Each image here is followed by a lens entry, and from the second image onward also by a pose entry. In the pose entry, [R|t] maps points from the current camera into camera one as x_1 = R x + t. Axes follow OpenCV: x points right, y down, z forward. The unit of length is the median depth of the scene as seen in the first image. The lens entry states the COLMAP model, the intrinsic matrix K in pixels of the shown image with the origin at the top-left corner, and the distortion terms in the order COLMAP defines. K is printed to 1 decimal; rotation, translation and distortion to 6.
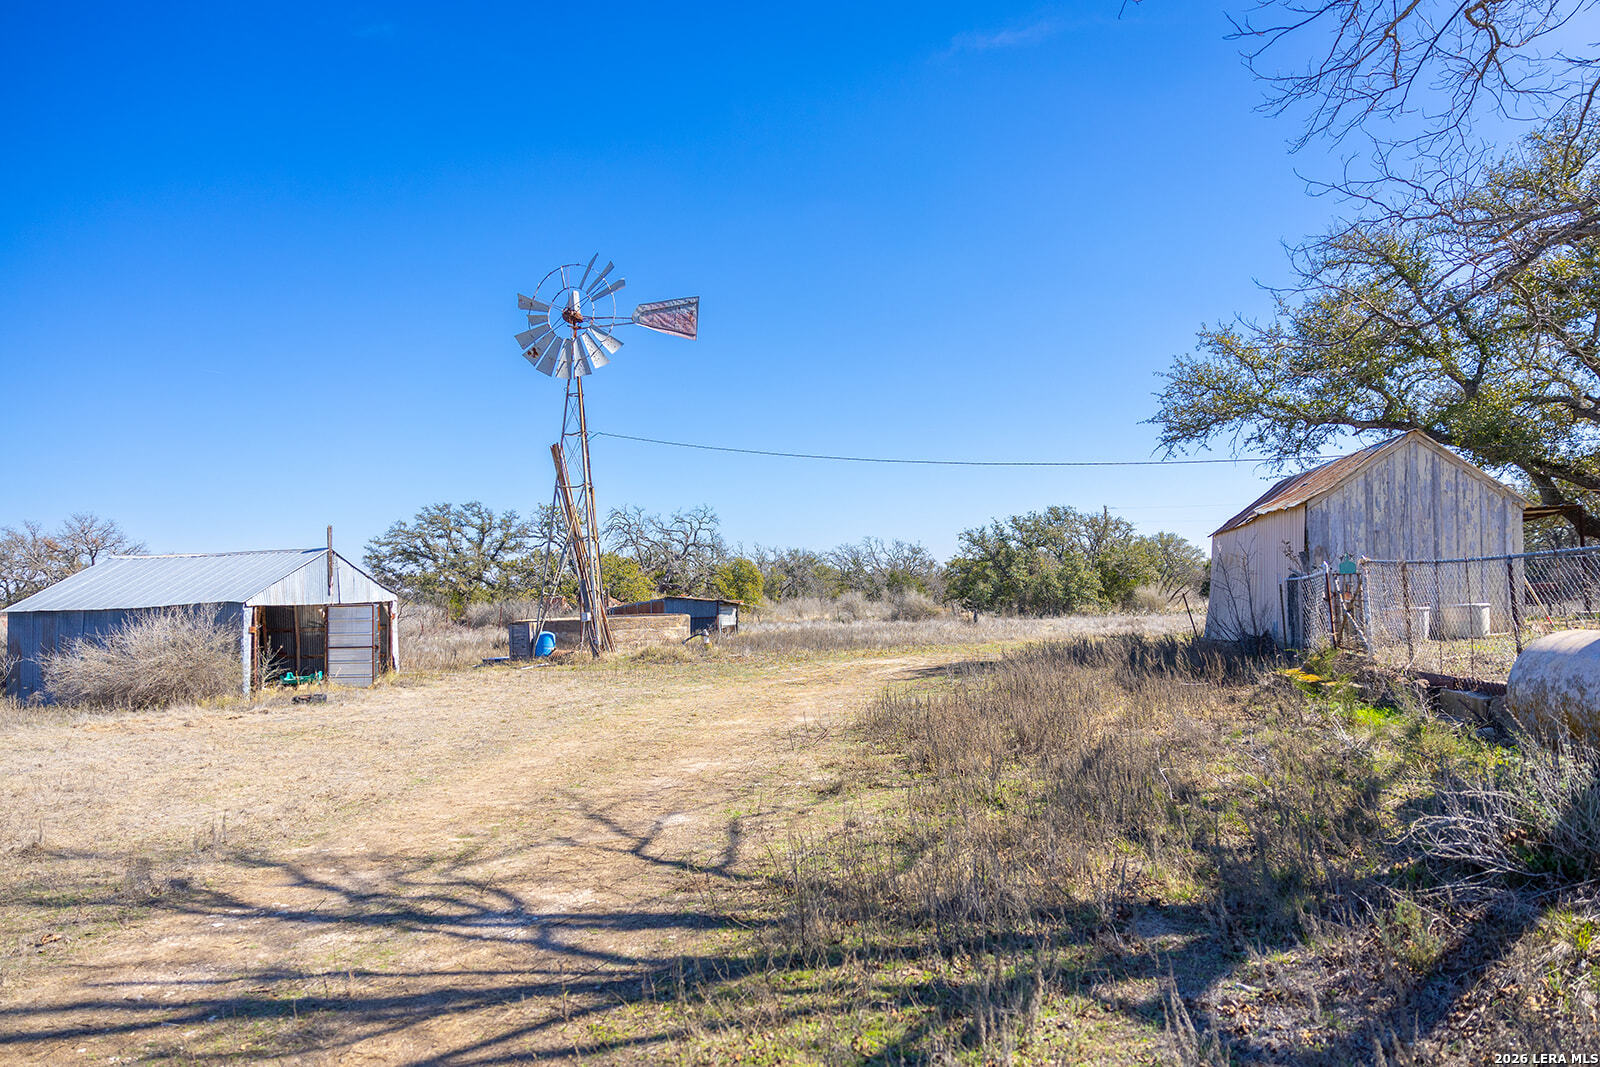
lens RADIAL K [[1089.9, 0, 824.3], [0, 1089.9, 545.1], [0, 0, 1]] dist [-0.002349, 0.007756]
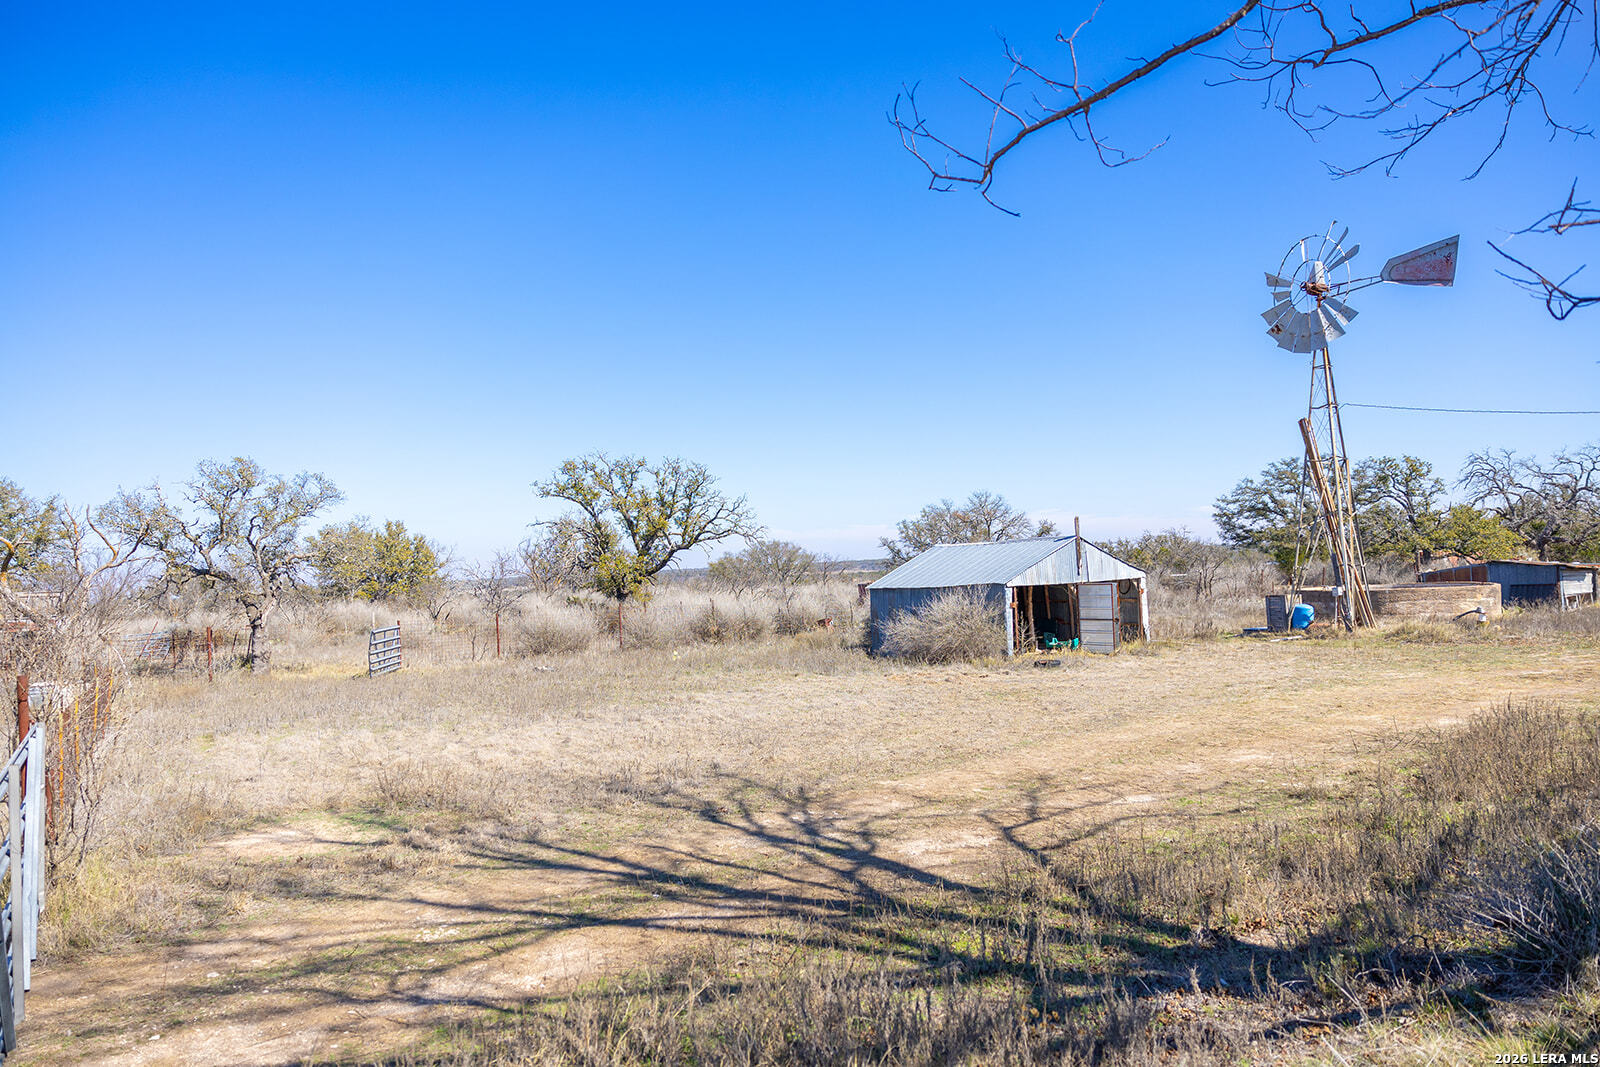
lens RADIAL K [[1089.9, 0, 796.6], [0, 1089.9, 536.9], [0, 0, 1]] dist [-0.002349, 0.007756]
pose [[0.701875, -0.023076, -0.711926, 0.137500], [0.050499, 0.998572, 0.017418, -0.024752], [0.710507, -0.048177, 0.702039, -0.039462]]
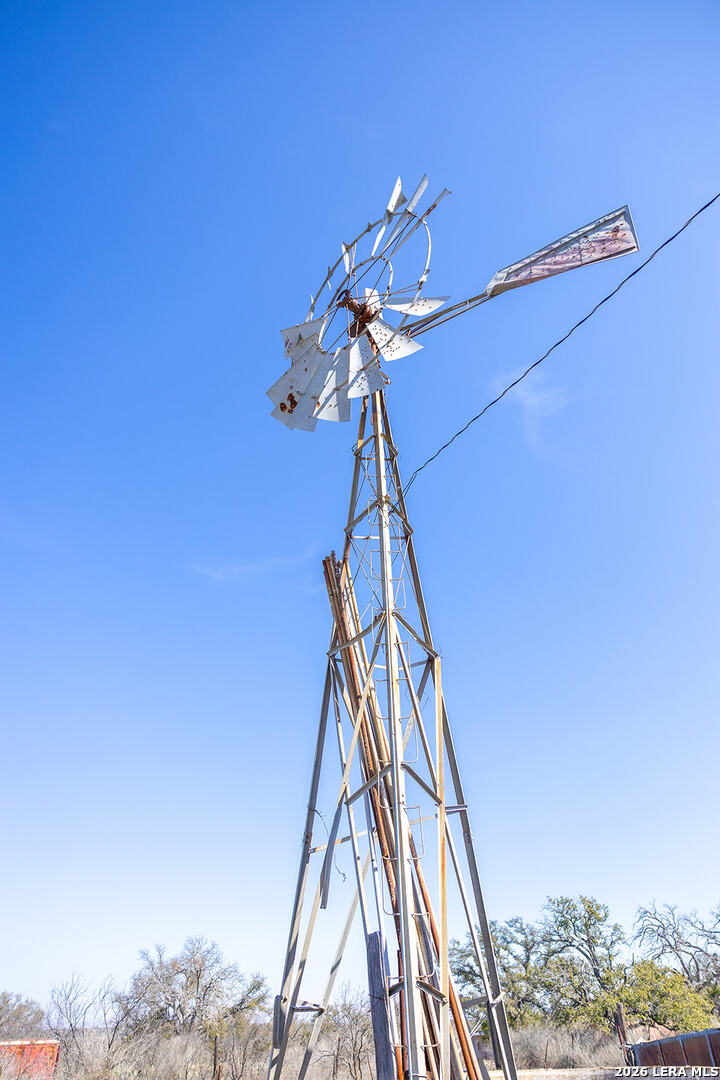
lens RADIAL K [[735.7, 0, 356.7], [0, 735.7, 540.5], [0, 0, 1]] dist [-0.002349, 0.007756]
pose [[0.855676, -0.276241, -0.437619, -0.118636], [0.016069, 0.859394, -0.511061, 0.037707], [0.517263, 0.430270, 0.739802, 0.803227]]
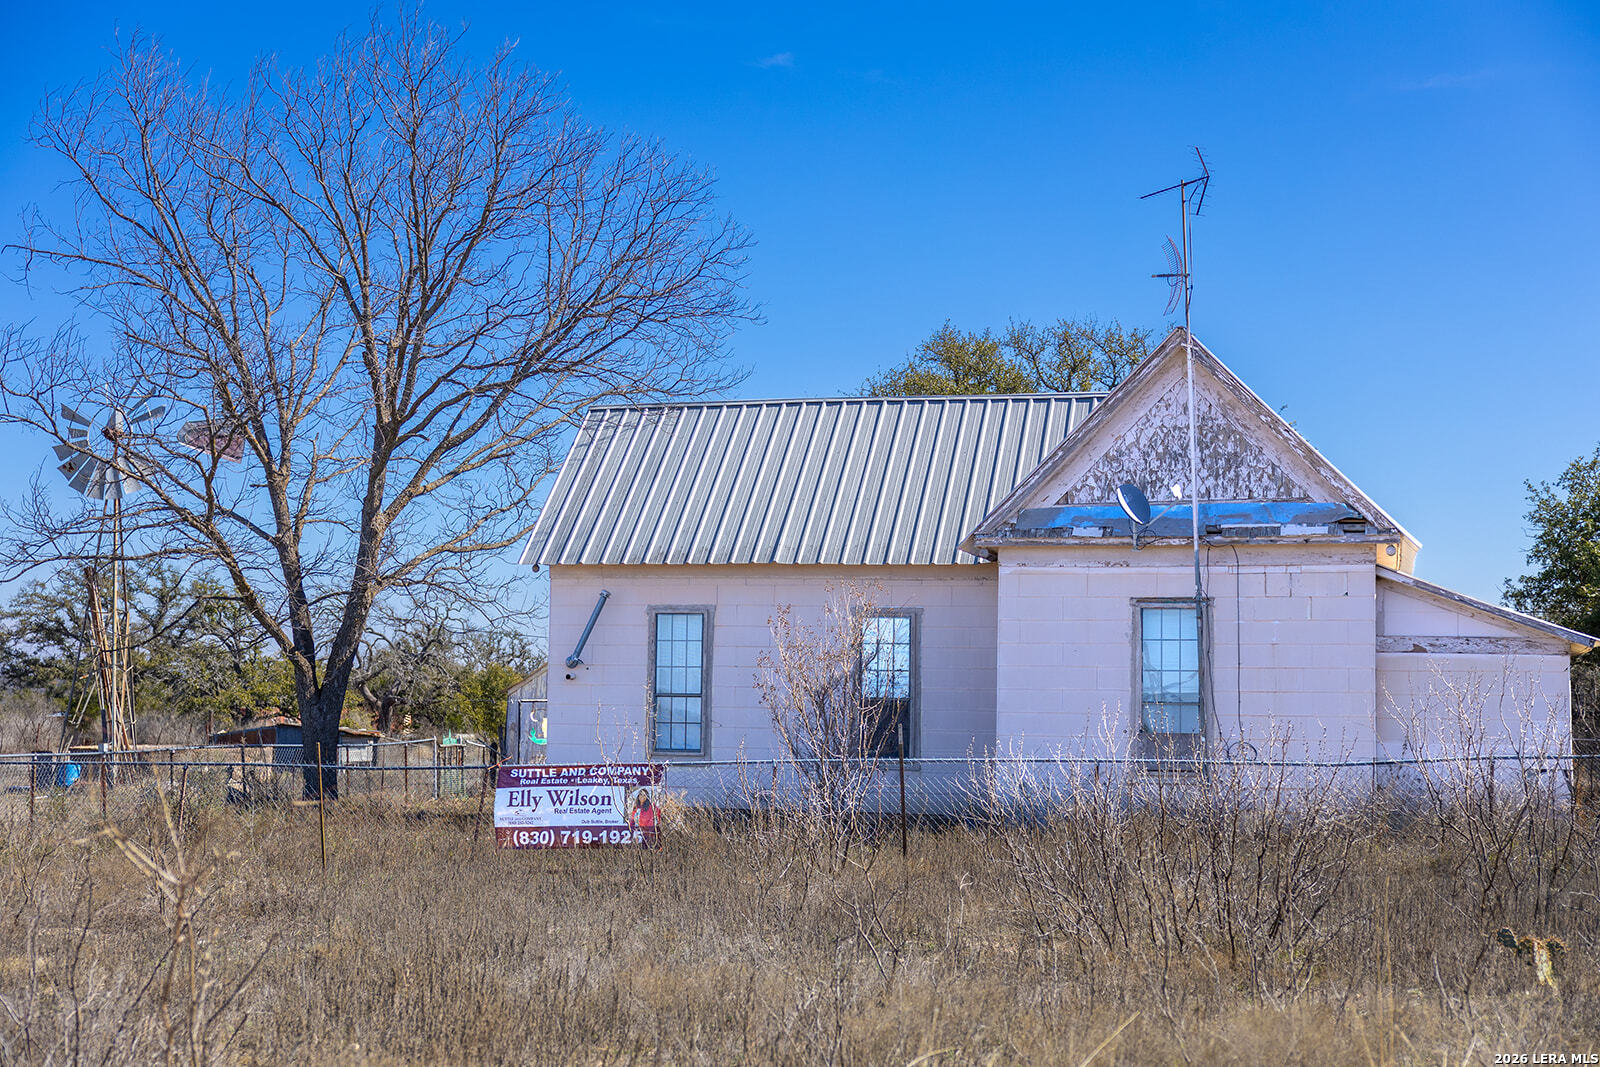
lens RADIAL K [[2025.1, 0, 843.9], [0, 2025.1, 516.9], [0, 0, 1]] dist [0.001256, 0.000000]
pose [[0.999048, 0.036534, -0.023849, 0.452965], [-0.037643, 0.998145, -0.047852, -0.075440], [0.022056, 0.048704, 0.998570, -0.752434]]
